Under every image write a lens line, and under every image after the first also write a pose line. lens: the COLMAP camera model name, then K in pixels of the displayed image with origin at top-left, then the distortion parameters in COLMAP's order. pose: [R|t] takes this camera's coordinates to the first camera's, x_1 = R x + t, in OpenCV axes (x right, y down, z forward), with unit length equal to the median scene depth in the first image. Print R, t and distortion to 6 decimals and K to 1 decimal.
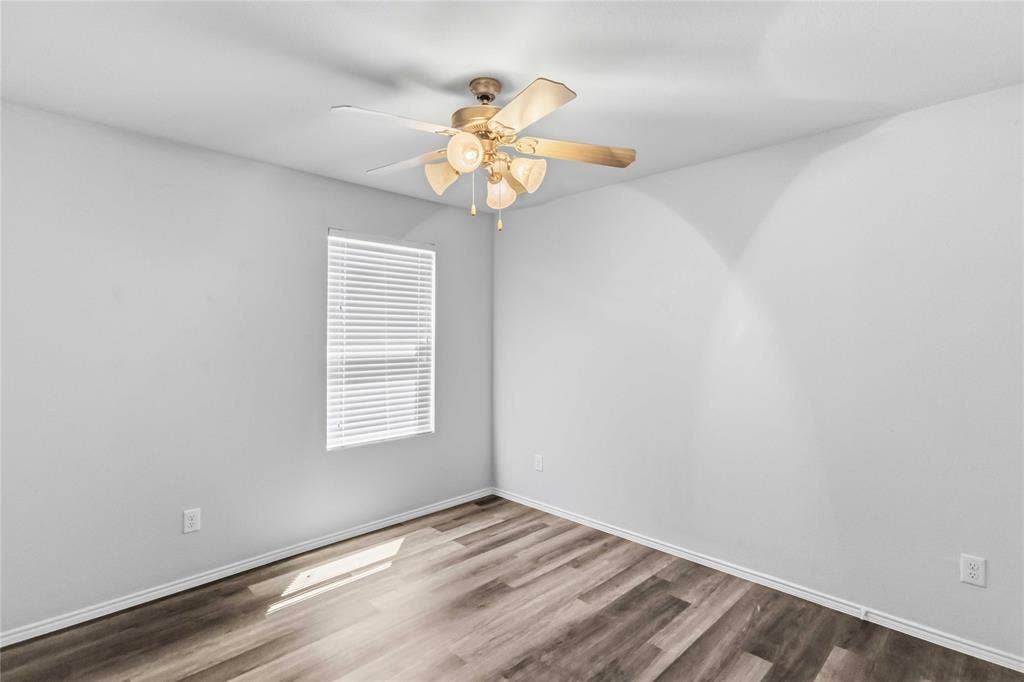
lens RADIAL K [[488.0, 0, 509.8], [0, 488.0, 341.4], [0, 0, 1]] dist [-0.001116, 0.000404]
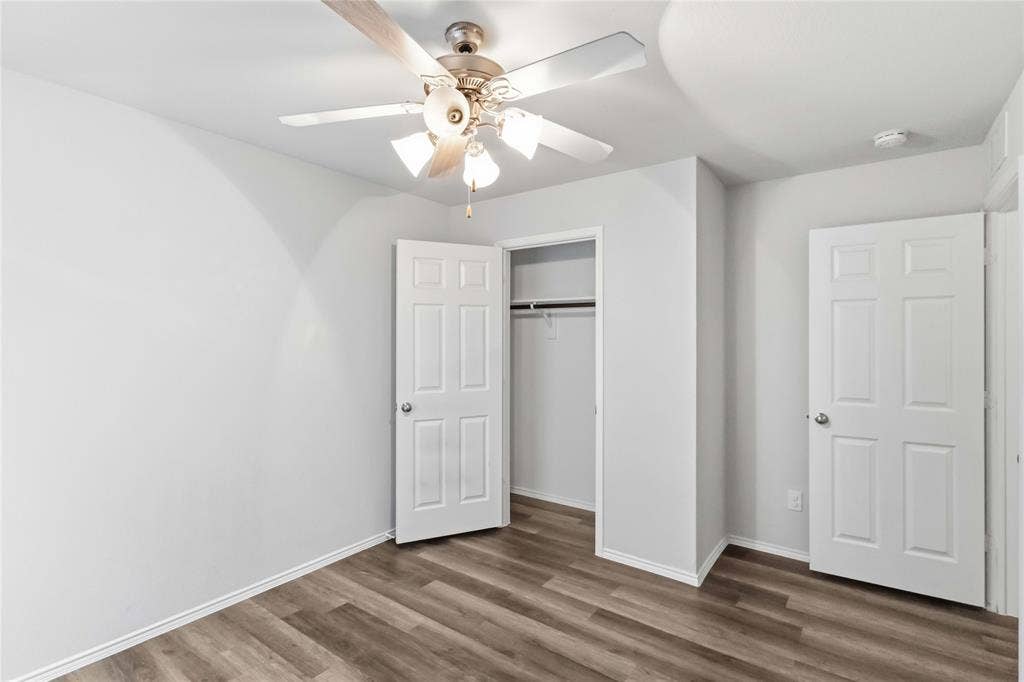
lens RADIAL K [[488.0, 0, 508.6], [0, 488.0, 337.3], [0, 0, 1]] dist [-0.001116, 0.000404]
pose [[-0.156180, 0.006857, 0.987705, -0.678587], [0.011528, 0.999920, -0.005119, -0.004789], [-0.987661, 0.010587, -0.156246, 0.813352]]
